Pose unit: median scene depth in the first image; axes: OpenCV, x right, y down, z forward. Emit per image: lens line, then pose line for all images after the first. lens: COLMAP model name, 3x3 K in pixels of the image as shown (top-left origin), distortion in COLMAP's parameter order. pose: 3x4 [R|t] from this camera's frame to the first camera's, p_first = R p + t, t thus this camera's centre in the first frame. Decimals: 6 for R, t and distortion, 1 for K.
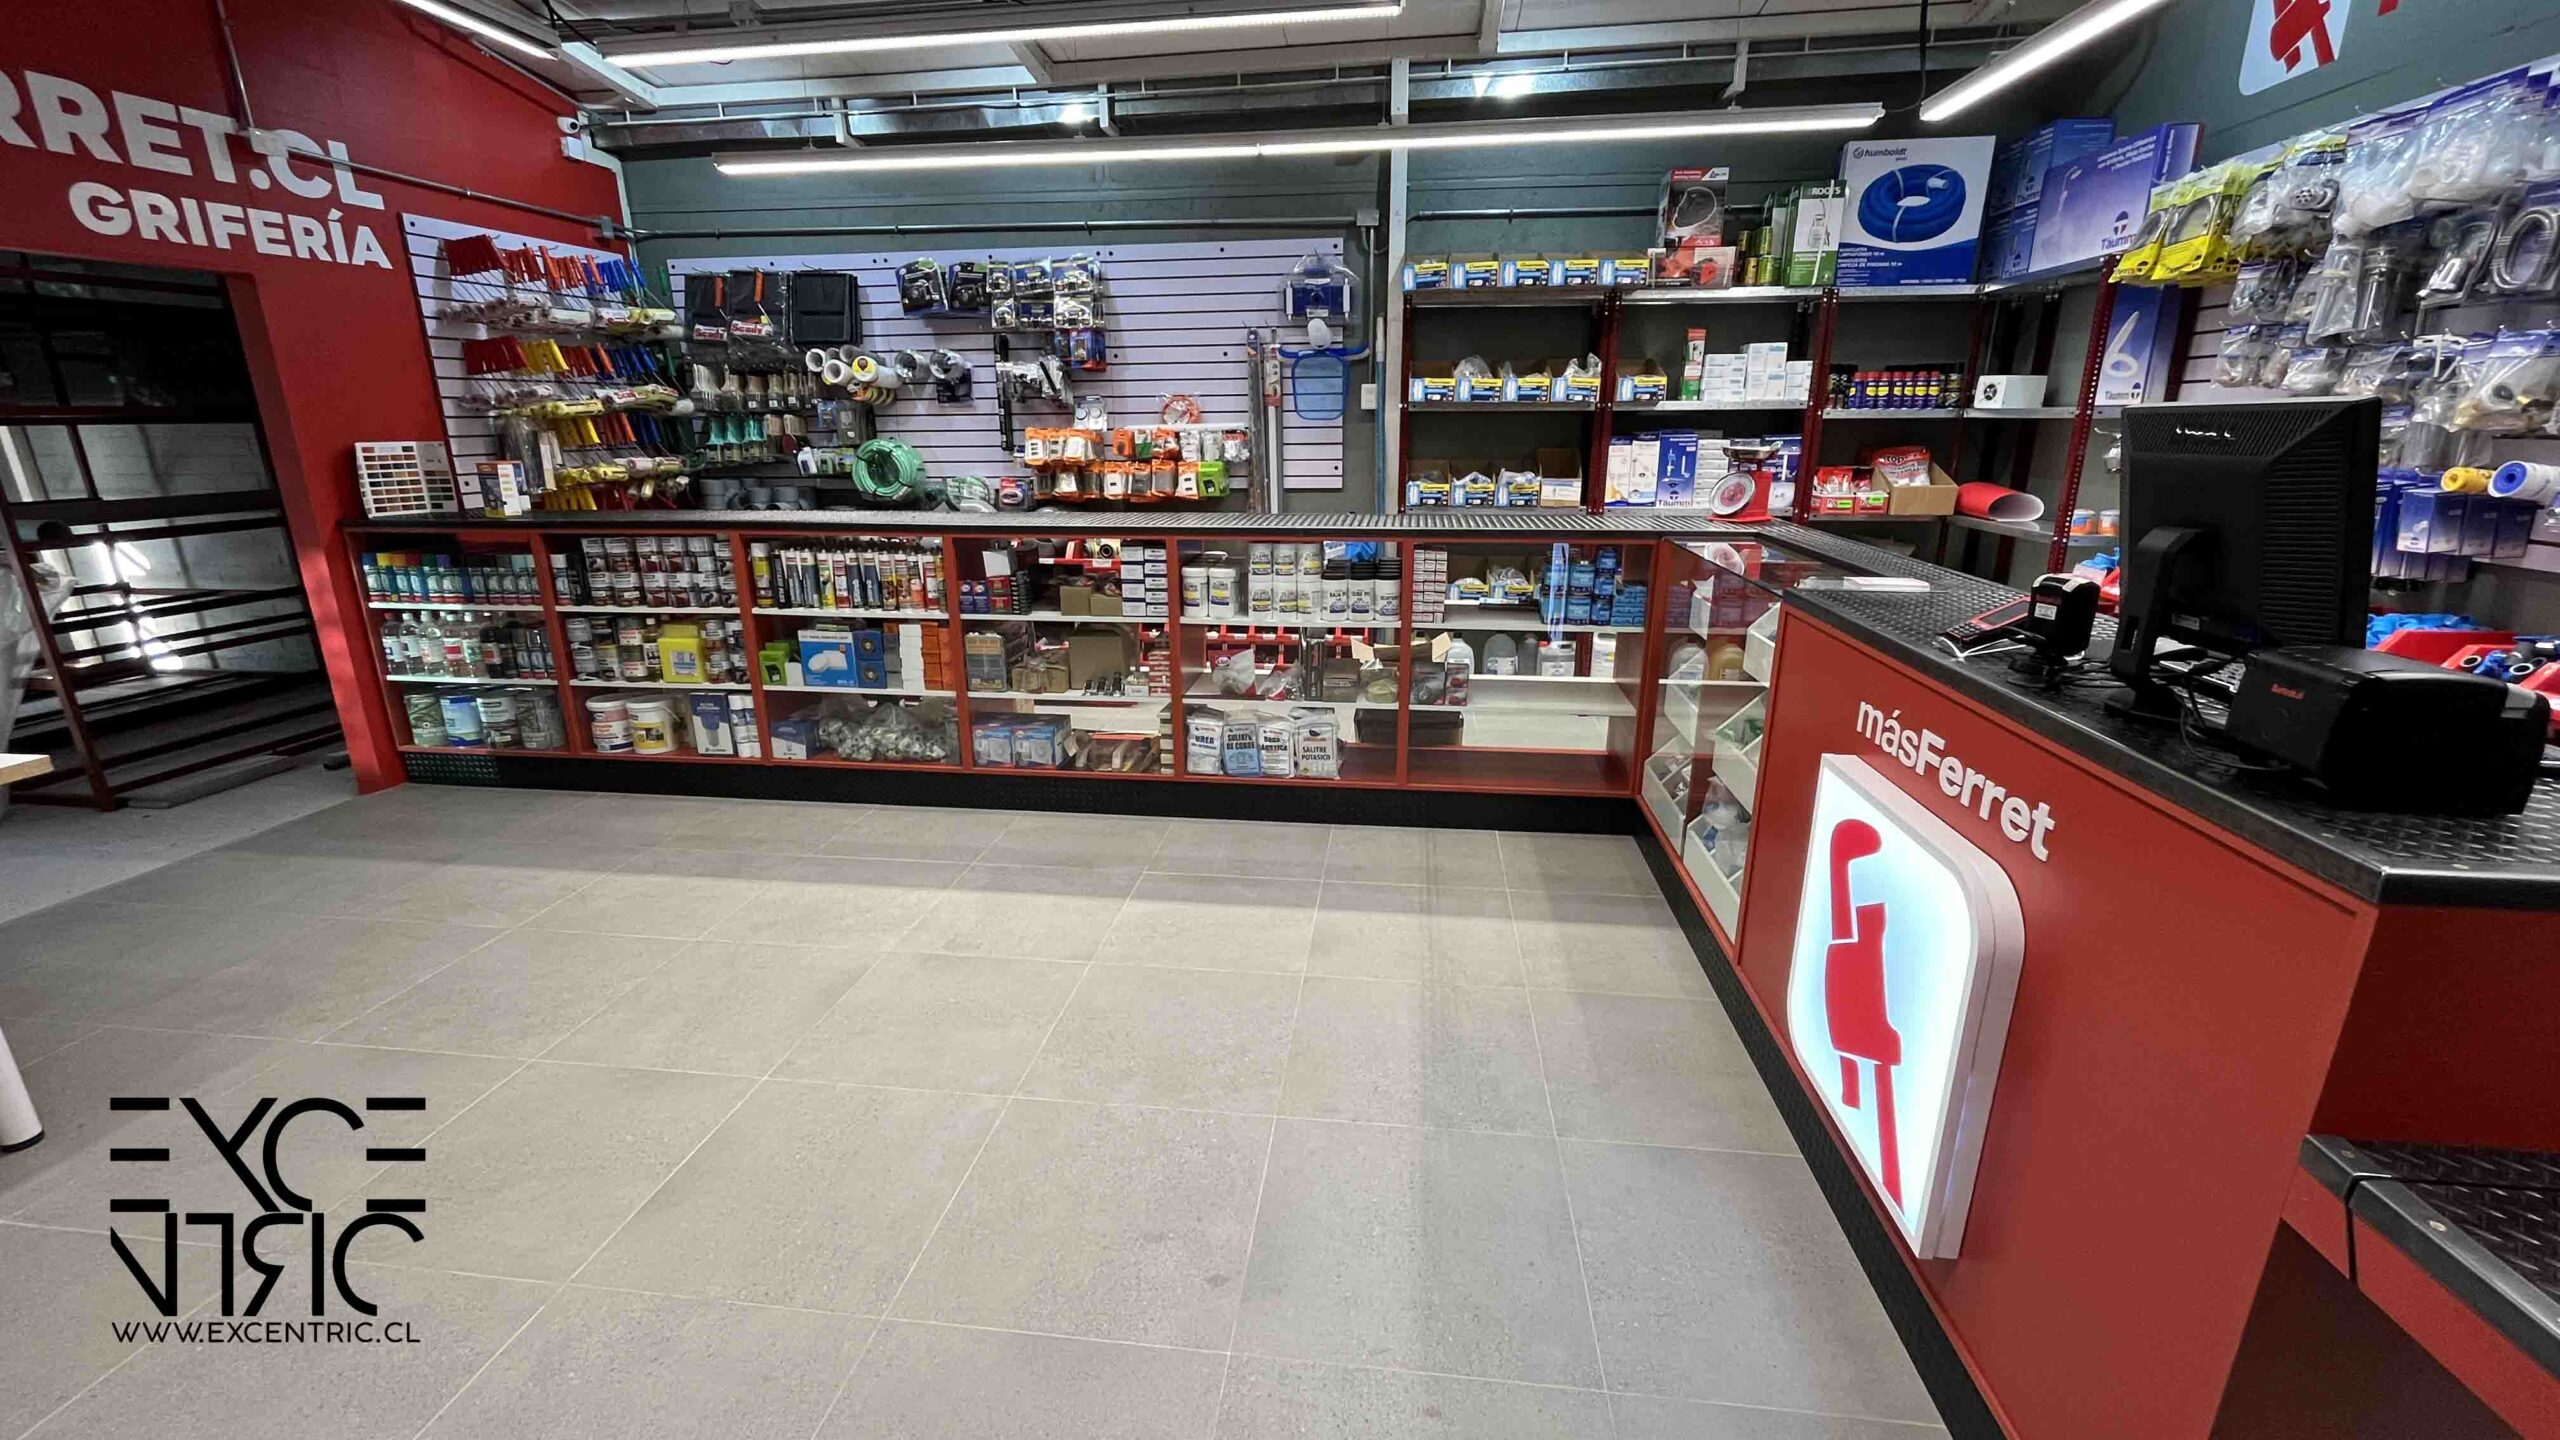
lens RADIAL K [[1004.3, 0, 1280.0], [0, 1004.3, 720.0], [0, 0, 1]] dist [-0.000509, -0.000276]
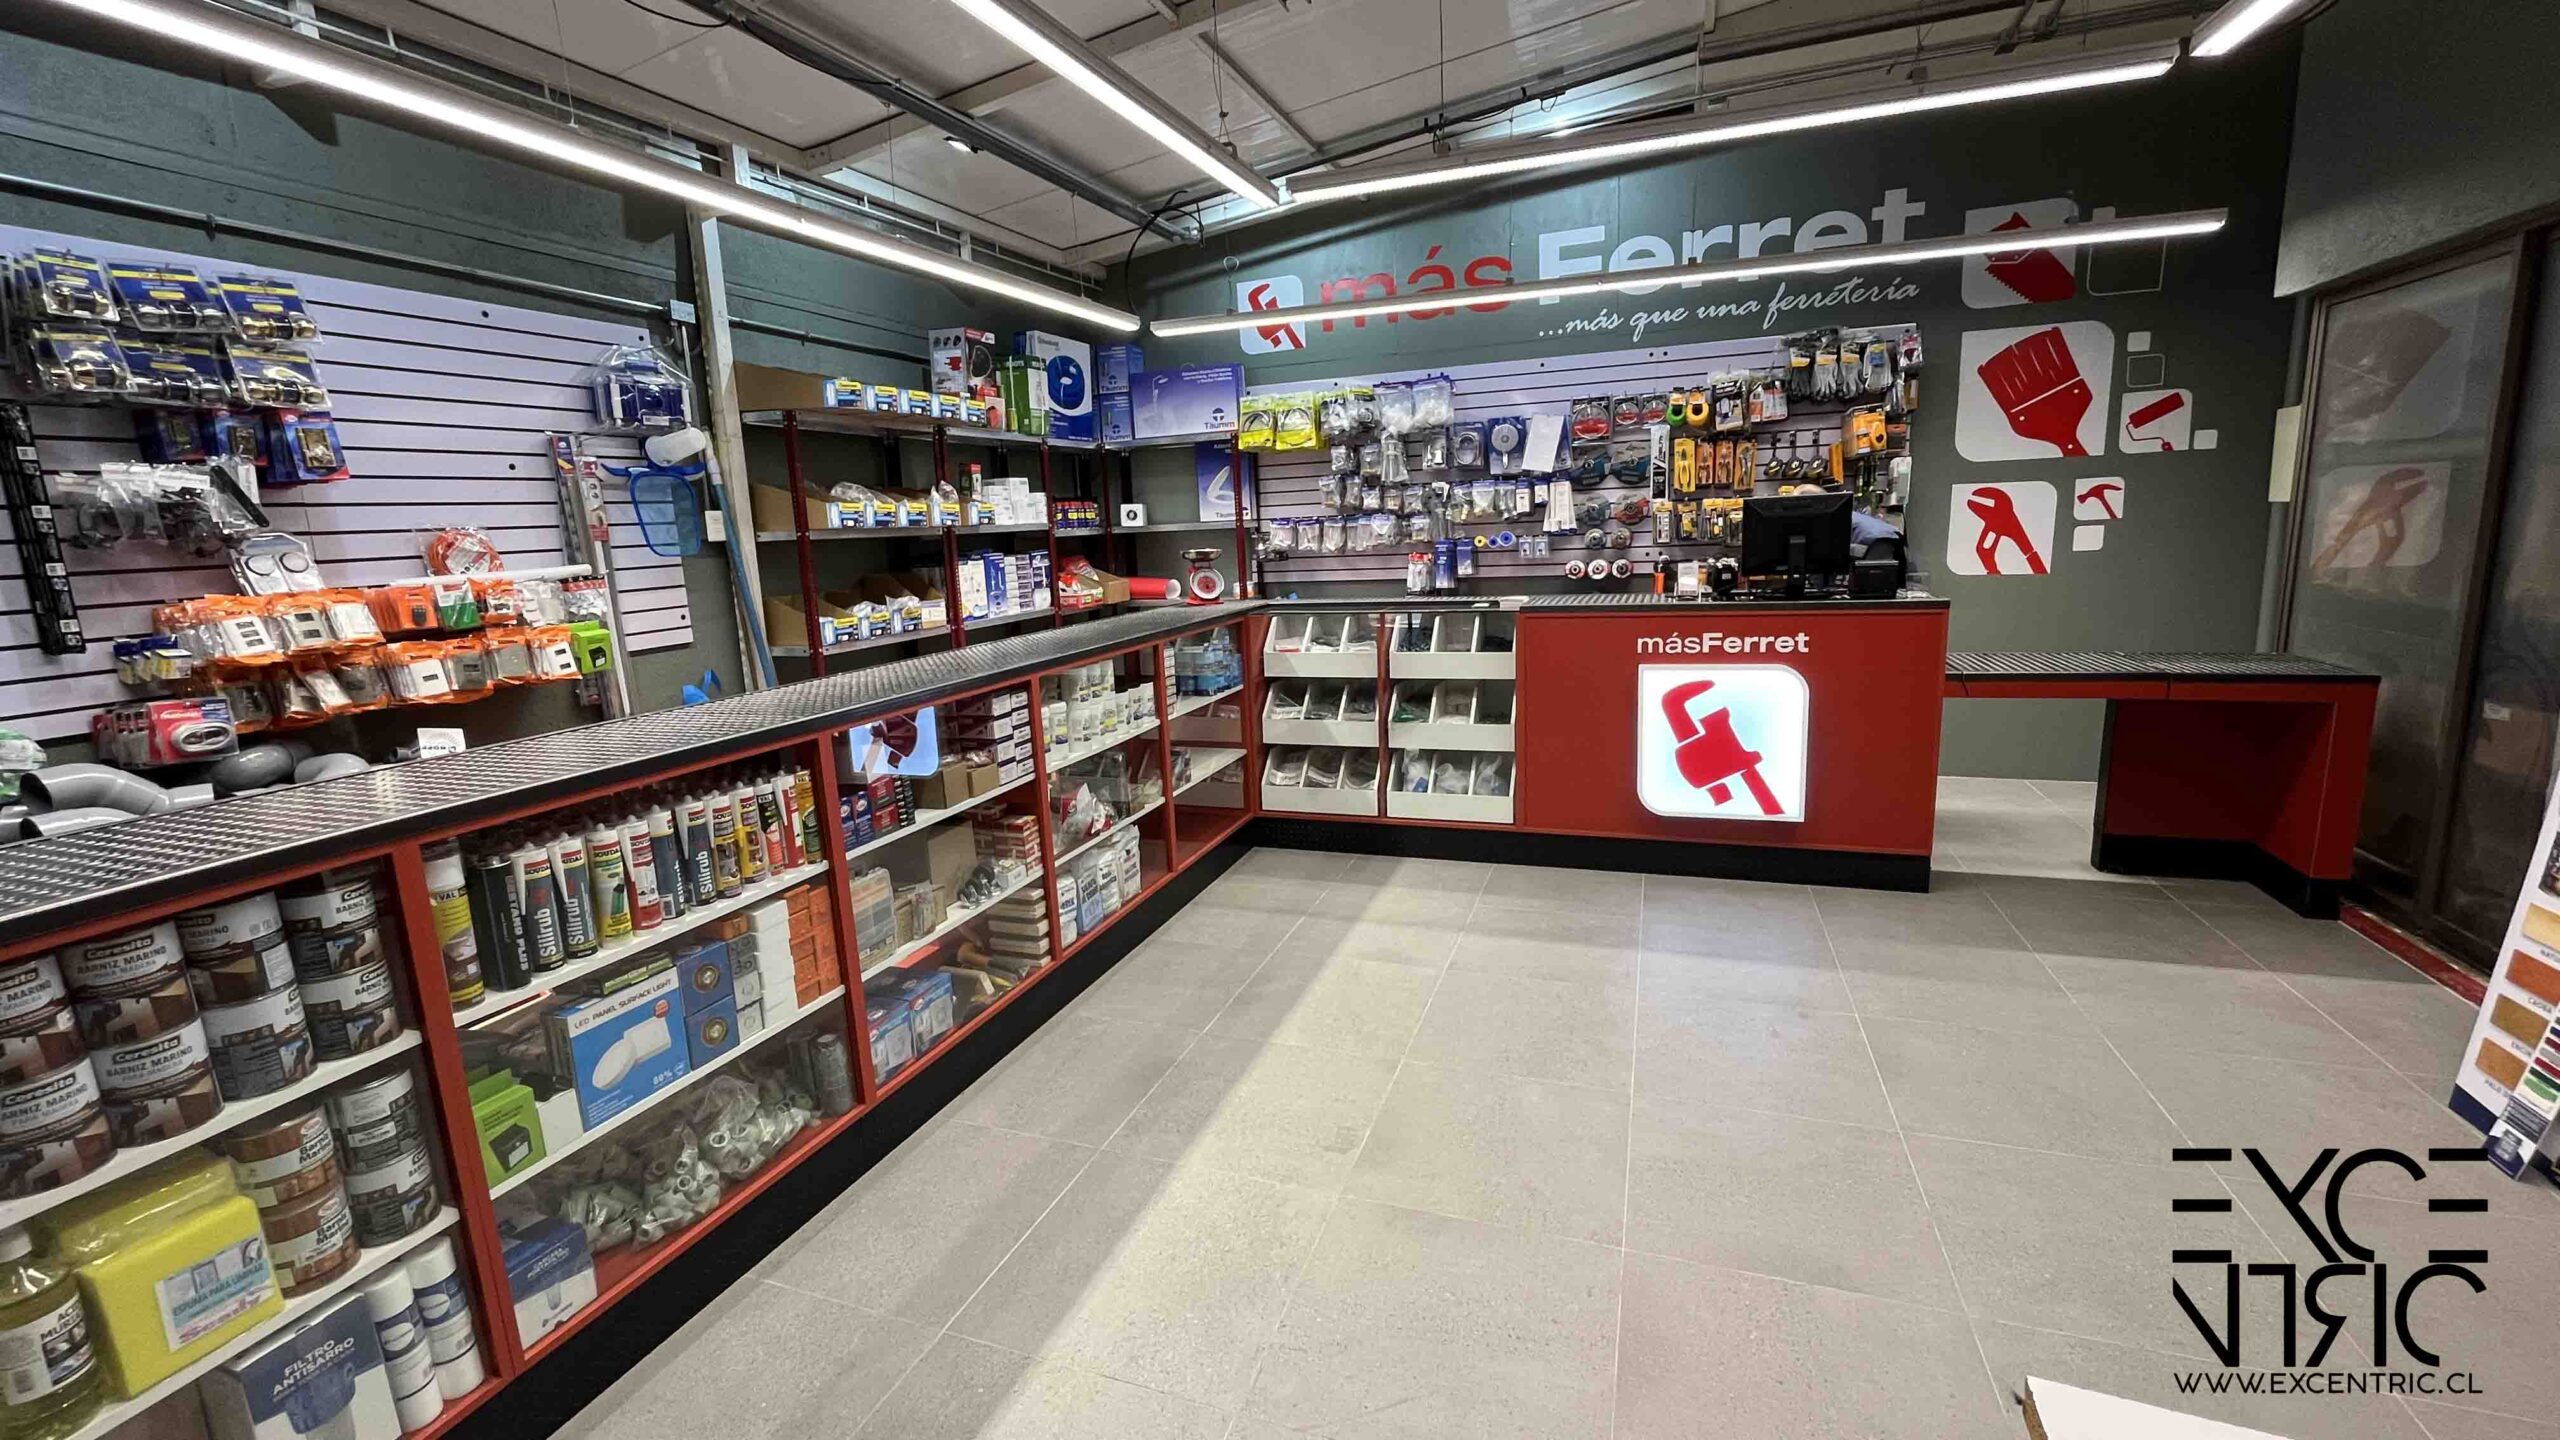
lens RADIAL K [[1003.2, 0, 1280.0], [0, 1003.2, 720.0], [0, 0, 1]] dist [-0.001709, 0.000091]
pose [[0.252466, -0.194967, 0.947760, -0.670550], [0.323321, 0.940188, 0.107283, -0.133323], [-0.911989, 0.279346, 0.300403, 0.447889]]
